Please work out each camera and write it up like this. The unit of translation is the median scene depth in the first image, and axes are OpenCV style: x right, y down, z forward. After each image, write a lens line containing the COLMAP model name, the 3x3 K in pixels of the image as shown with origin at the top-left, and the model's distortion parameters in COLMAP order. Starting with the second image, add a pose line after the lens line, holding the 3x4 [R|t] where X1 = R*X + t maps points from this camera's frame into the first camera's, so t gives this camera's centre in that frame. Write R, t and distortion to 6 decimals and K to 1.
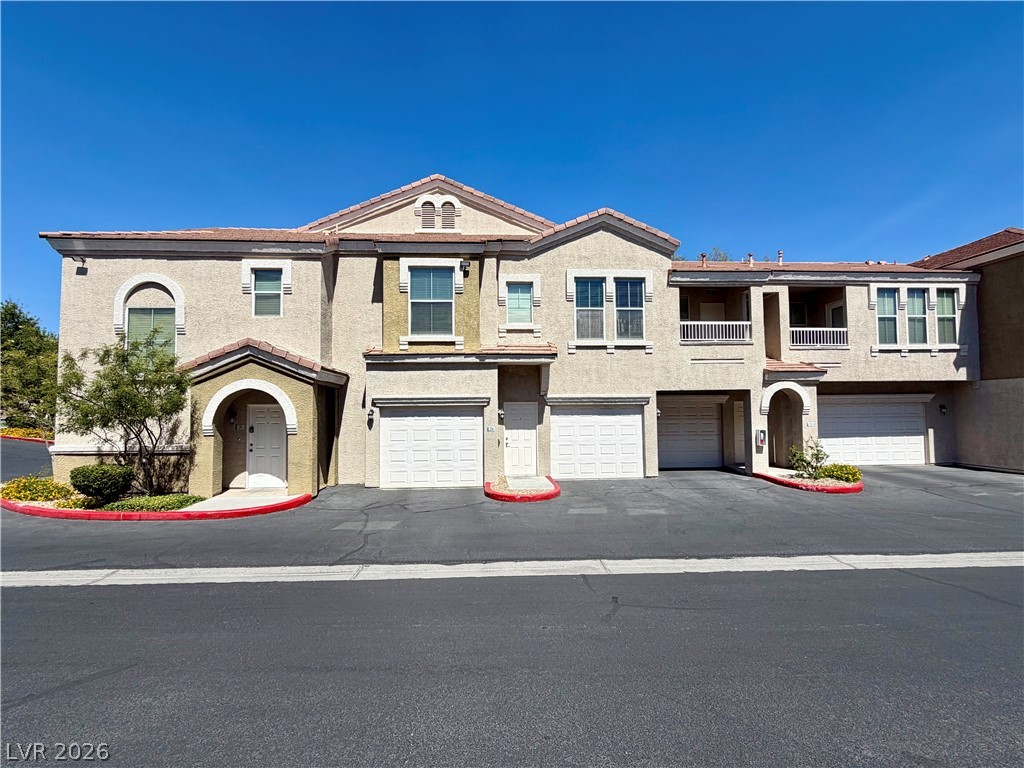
lens RADIAL K [[463.2, 0, 512.0], [0, 463.2, 384.0], [0, 0, 1]] dist [0.001225, 0.000274]
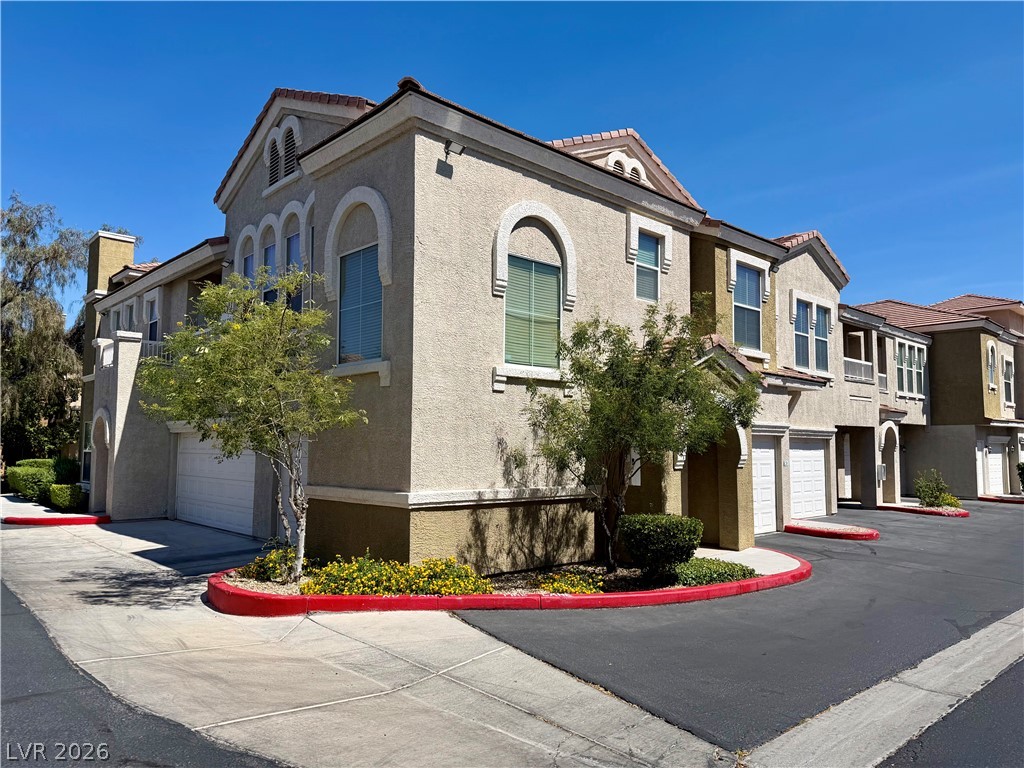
lens RADIAL K [[706.1, 0, 512.0], [0, 706.1, 384.0], [0, 0, 1]] dist [0.033353, -0.005836]
pose [[0.773013, 0.069994, 0.630517, -1.286181], [-0.045391, 0.997450, -0.055078, 0.045711], [-0.632764, 0.013956, 0.774219, 0.292674]]
